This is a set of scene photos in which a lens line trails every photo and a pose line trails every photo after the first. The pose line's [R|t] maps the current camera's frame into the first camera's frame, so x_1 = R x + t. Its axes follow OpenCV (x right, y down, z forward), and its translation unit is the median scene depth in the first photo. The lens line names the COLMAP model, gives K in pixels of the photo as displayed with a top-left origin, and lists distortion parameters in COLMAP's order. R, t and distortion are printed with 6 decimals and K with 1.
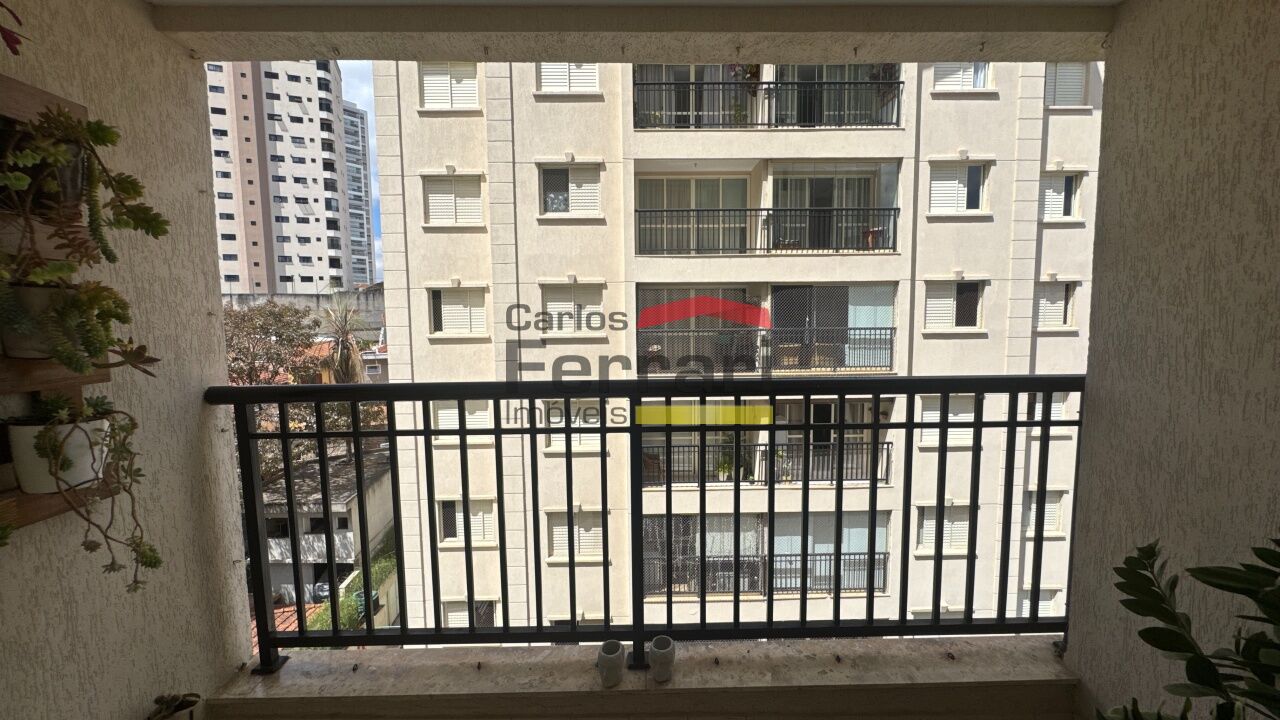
lens RADIAL K [[515.5, 0, 642.5], [0, 515.5, 362.7], [0, 0, 1]] dist [0.012042, 0.000338]
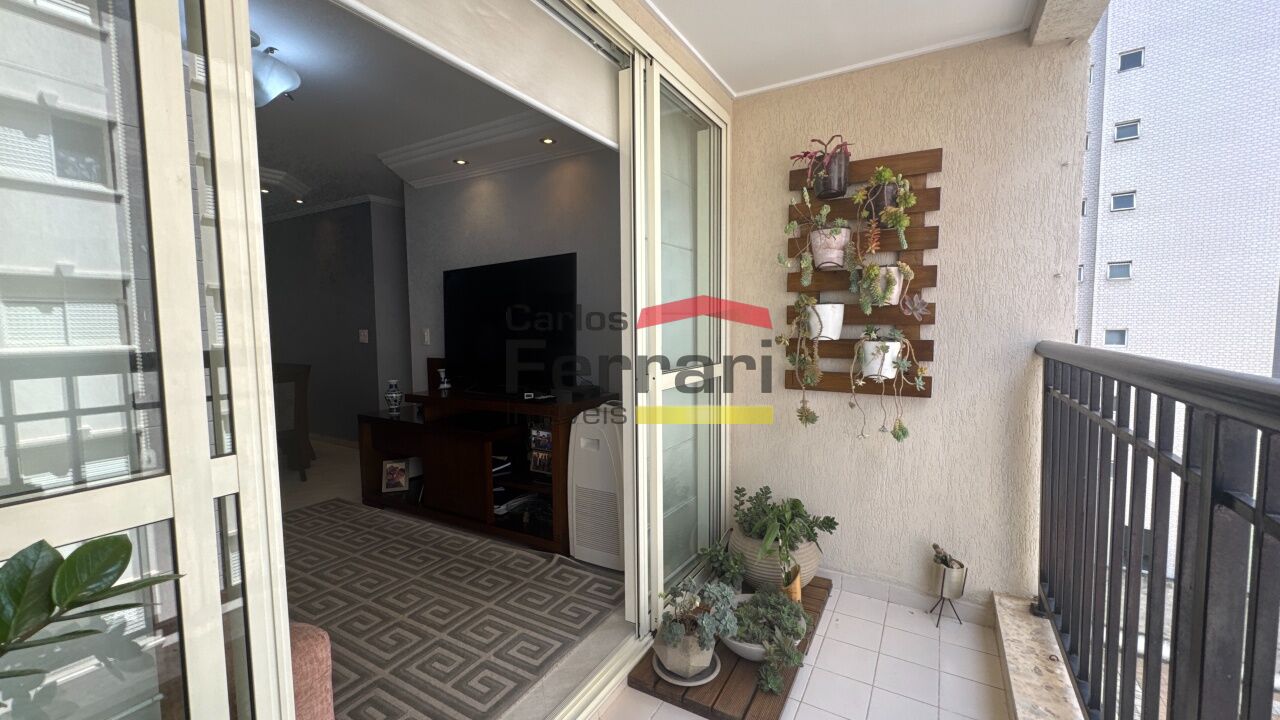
lens RADIAL K [[515.5, 0, 638.4], [0, 515.5, 357.1], [0, 0, 1]] dist [0.012042, 0.000338]
pose [[-0.517528, 0.075587, -0.852321, 0.659716], [-0.063696, 0.989924, 0.126466, -0.004900], [0.853292, 0.119739, -0.507498, 0.919786]]
